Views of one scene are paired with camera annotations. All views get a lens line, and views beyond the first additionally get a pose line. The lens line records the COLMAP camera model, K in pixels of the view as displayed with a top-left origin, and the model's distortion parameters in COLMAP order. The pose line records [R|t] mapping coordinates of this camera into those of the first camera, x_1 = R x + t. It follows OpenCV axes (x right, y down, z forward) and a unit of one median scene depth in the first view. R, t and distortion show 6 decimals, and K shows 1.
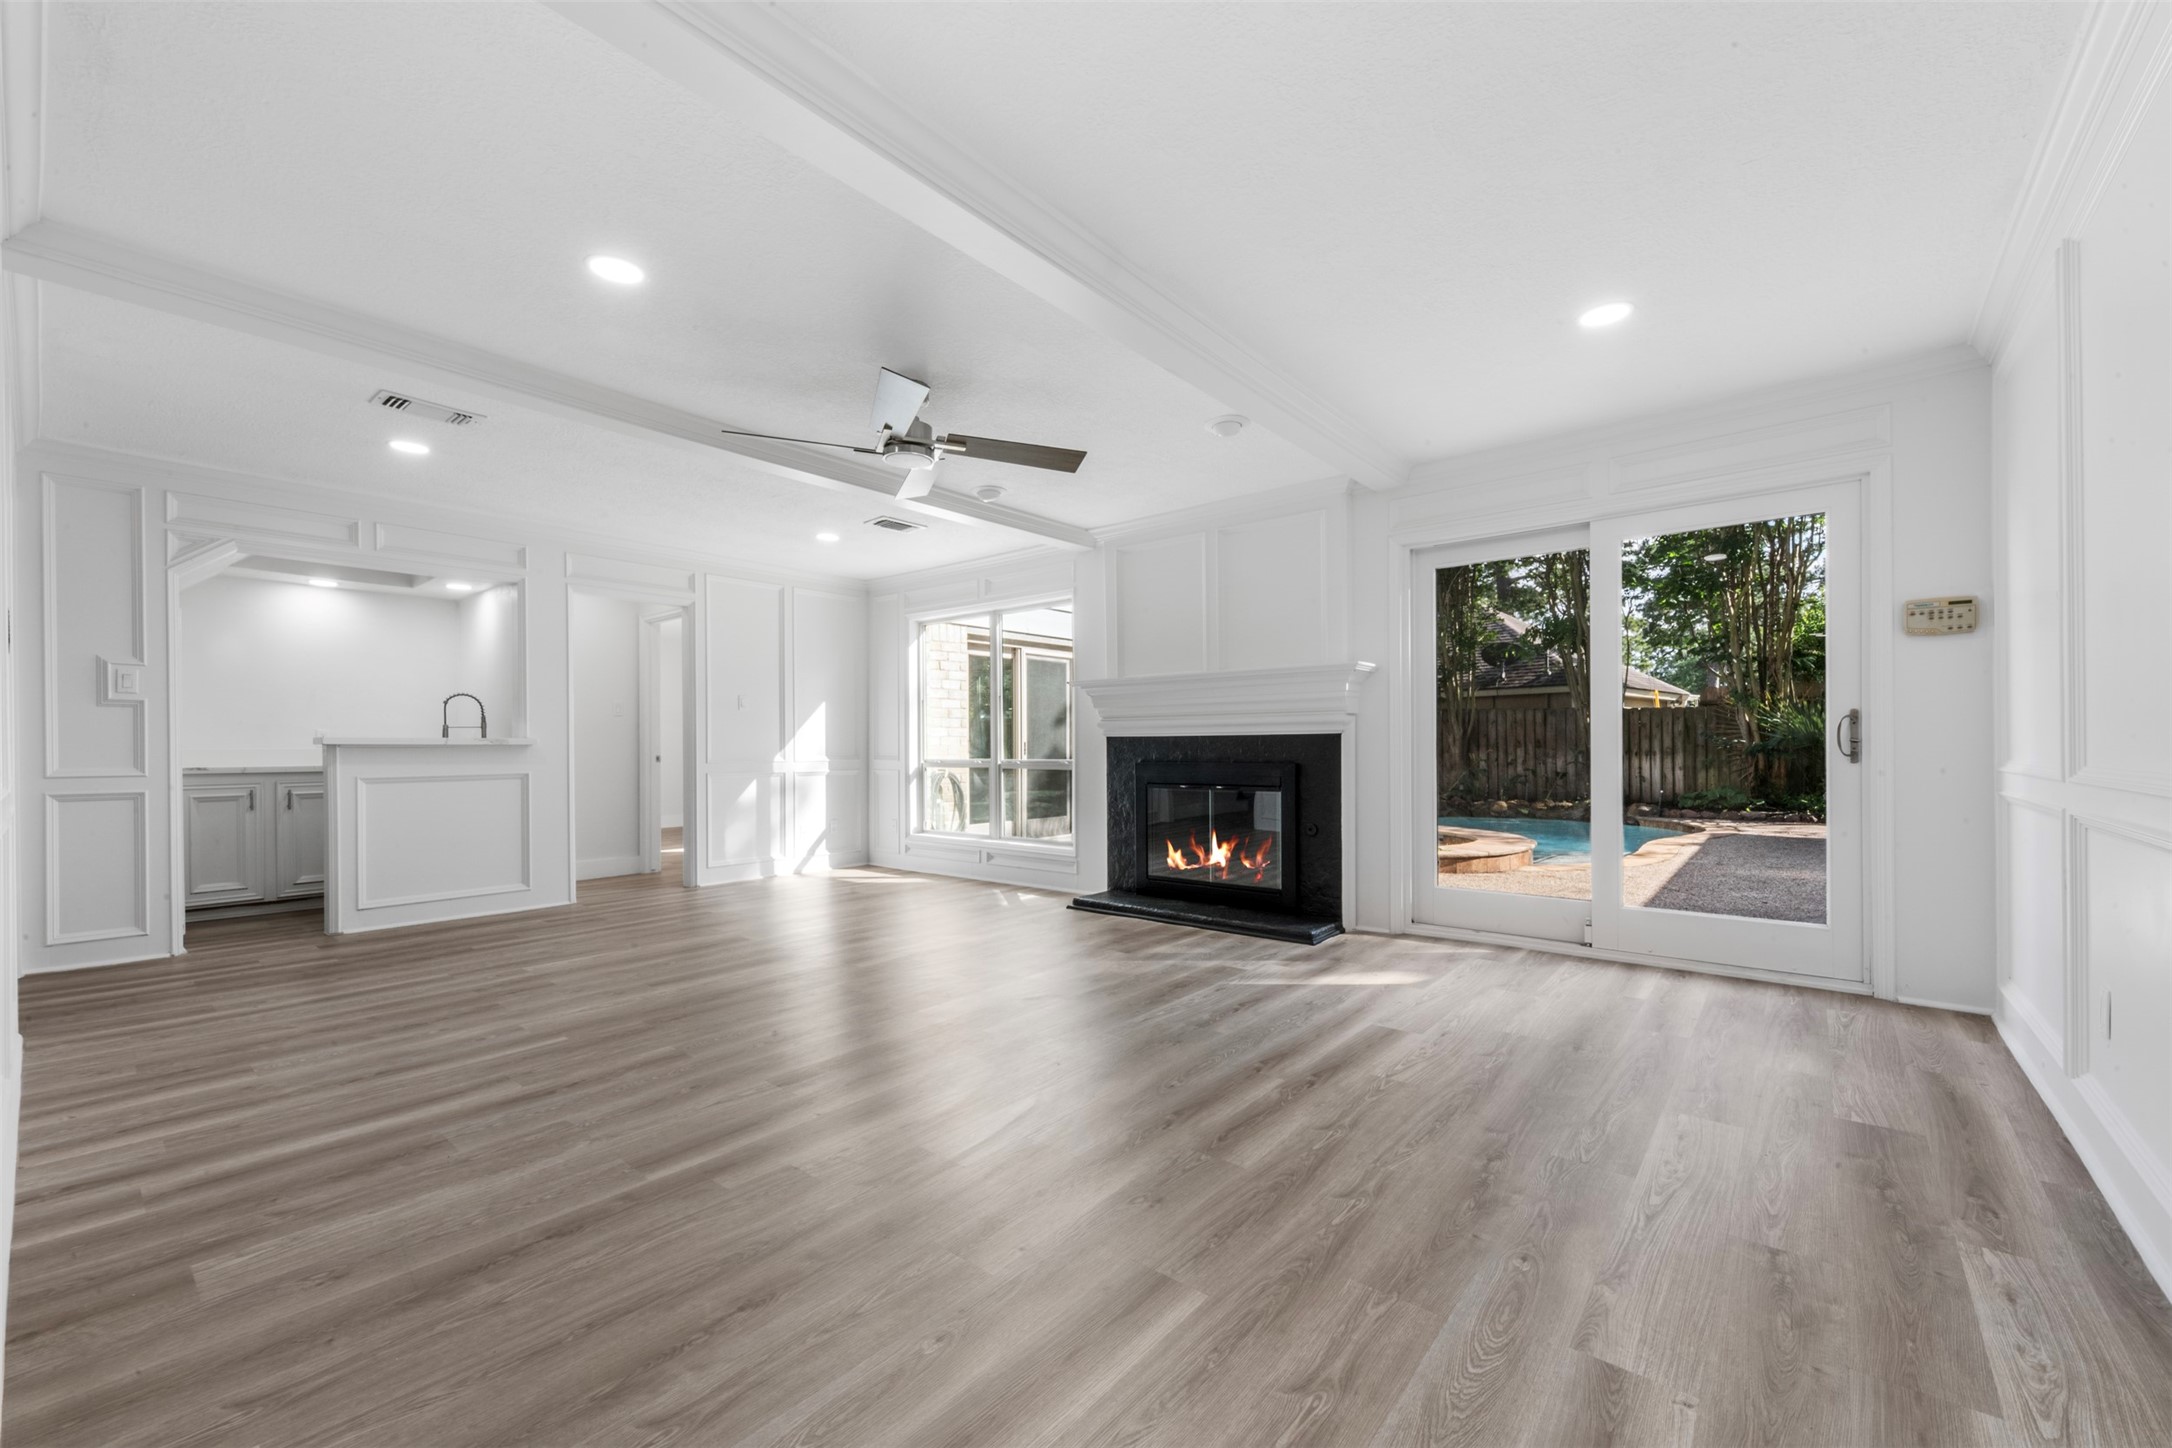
lens RADIAL K [[883.7, 0, 1093.7], [0, 883.7, 732.7], [0, 0, 1]] dist [-0.004055, 0.000123]
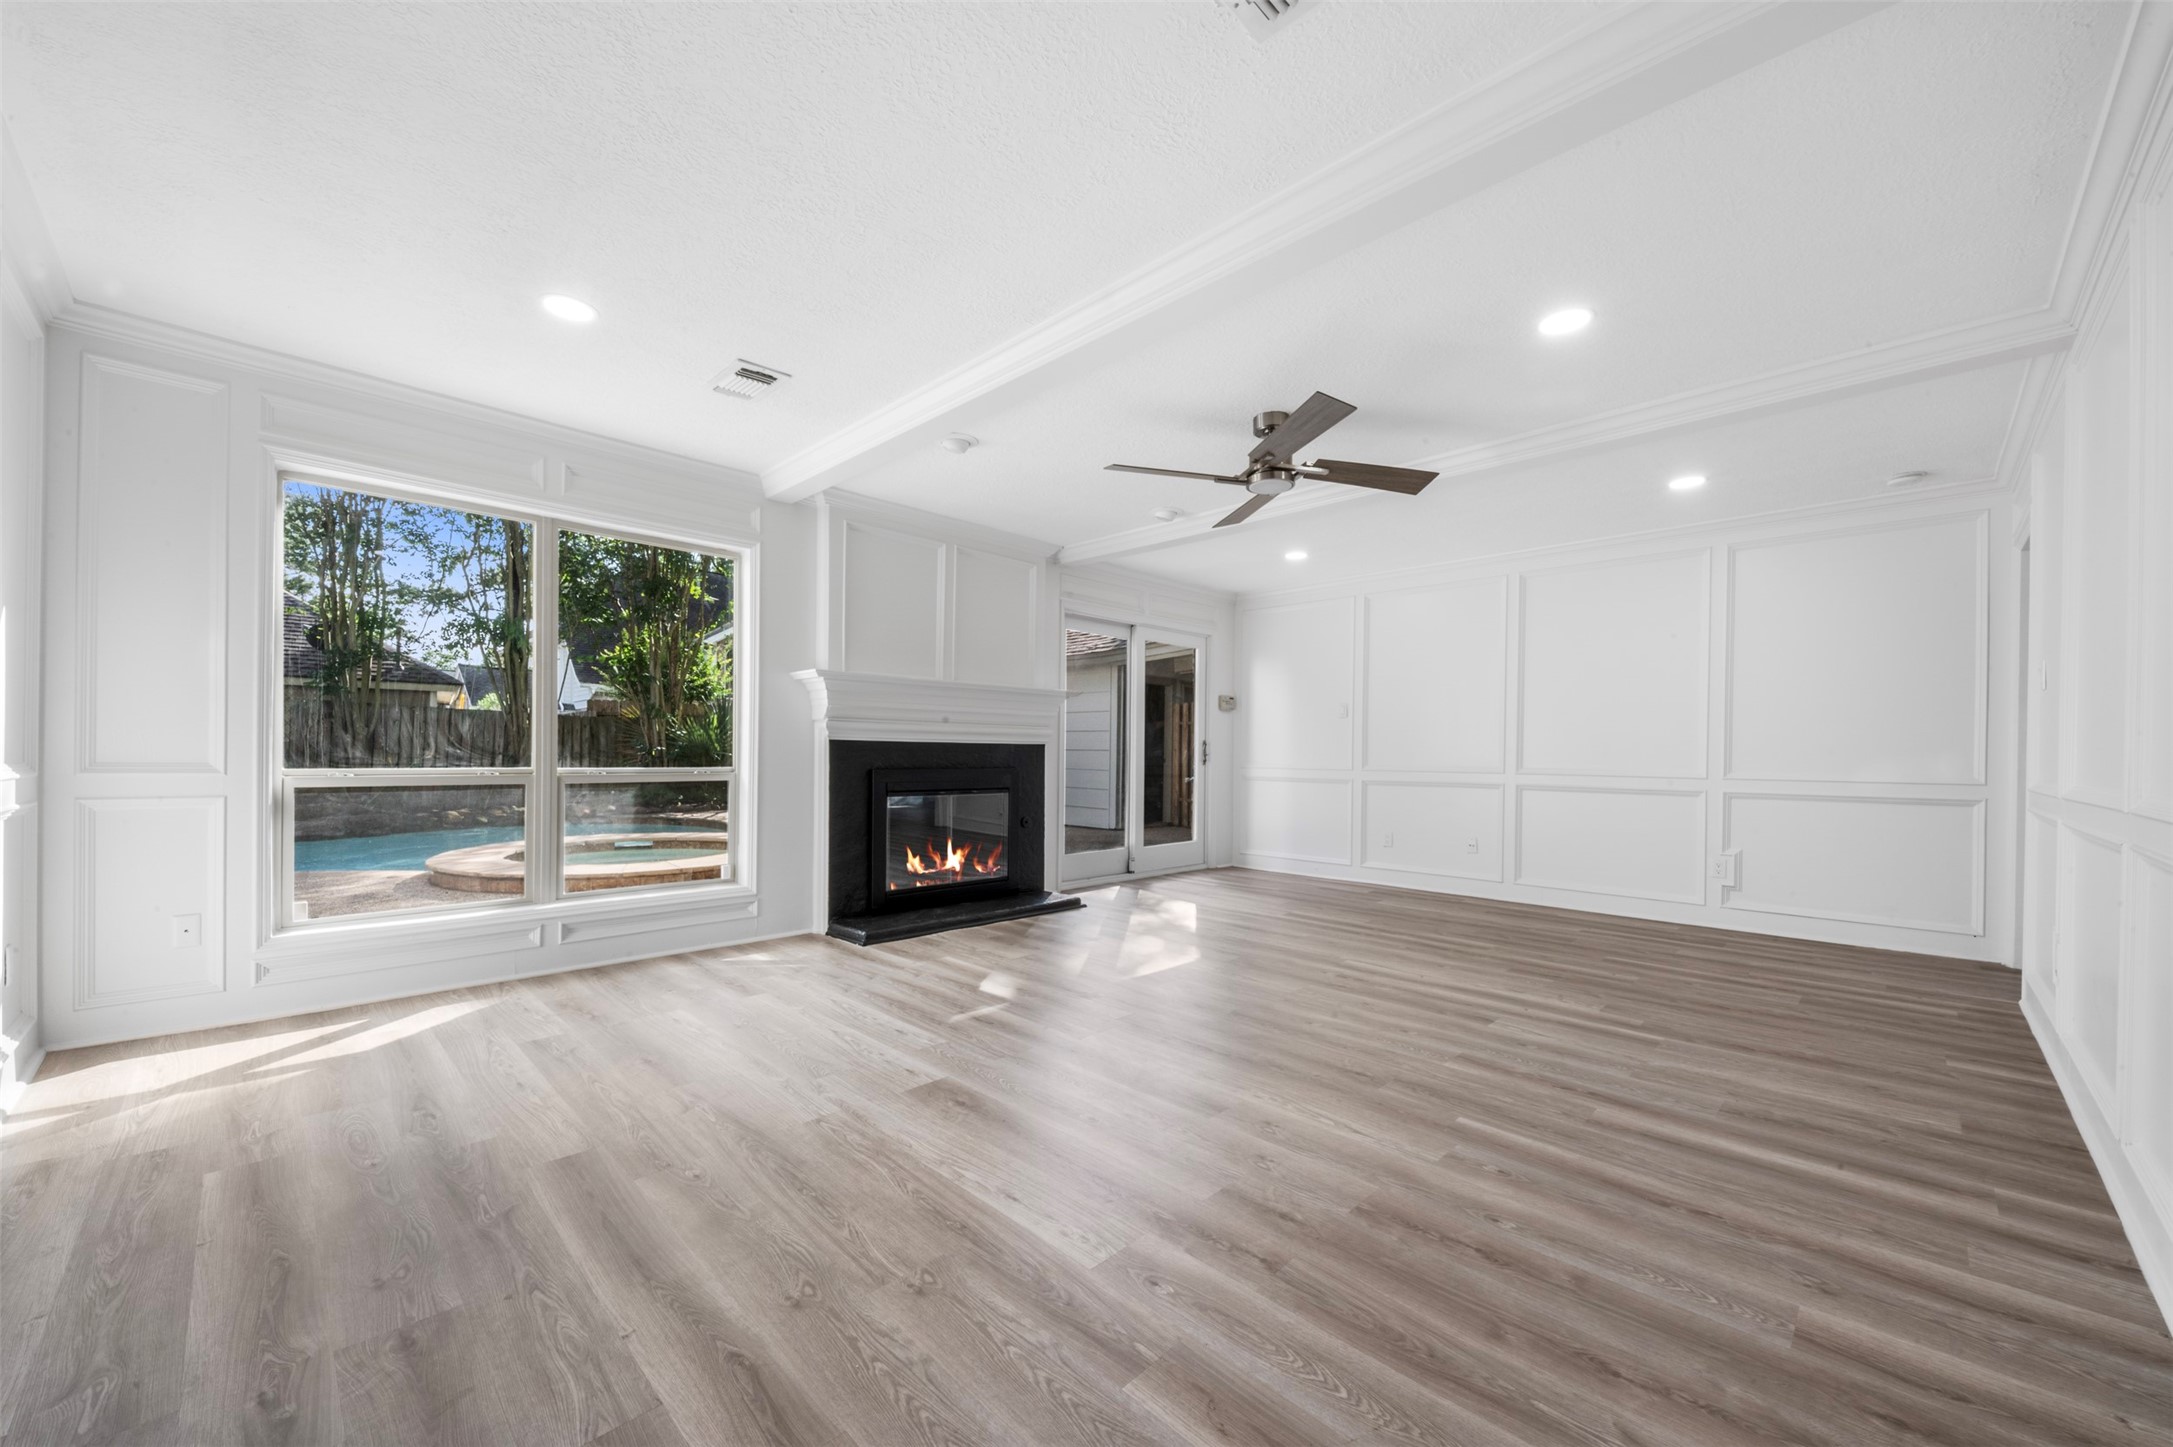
lens RADIAL K [[817.9, 0, 1086.2], [0, 817.9, 753.0], [0, 0, 1]] dist [0.005952, -0.001371]
pose [[0.089568, 0.008040, 0.995948, -1.358489], [-0.027362, 0.999610, -0.005609, 0.025046], [-0.995605, -0.026748, 0.089753, 1.262134]]
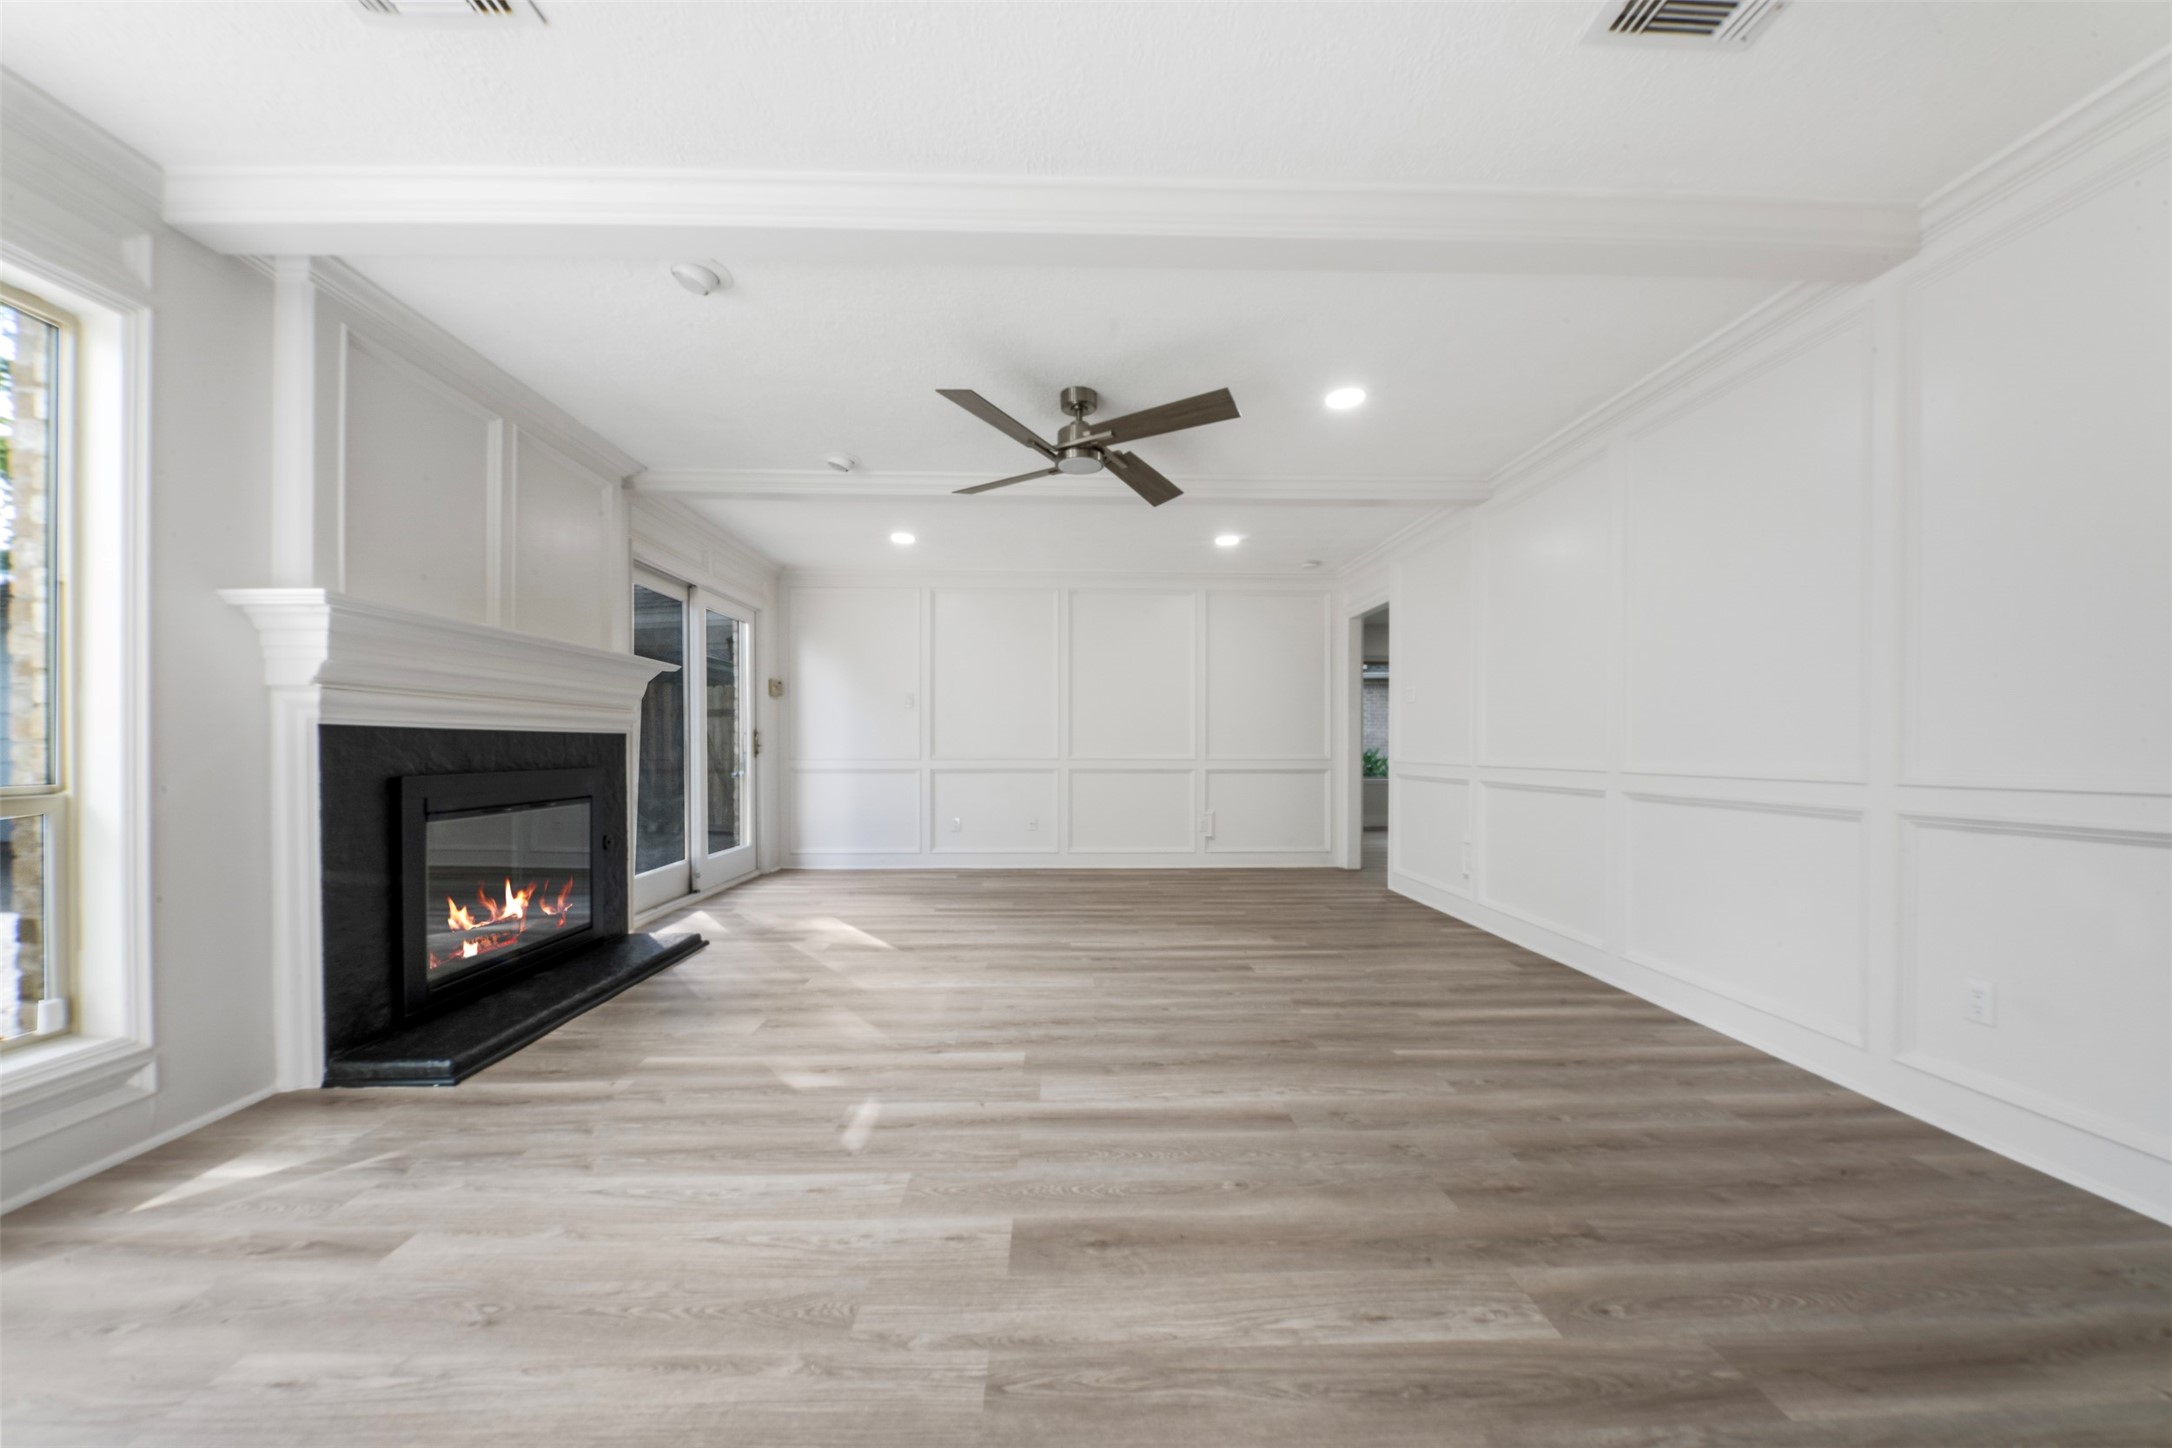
lens RADIAL K [[766.4, 0, 1081.6], [0, 766.4, 745.9], [0, 0, 1]] dist [-0.004169, -0.001845]
pose [[-0.660715, 0.006564, 0.750608, -0.981425], [-0.008494, 0.999832, -0.016221, 0.032560], [-0.750589, -0.017093, -0.660549, 1.775743]]
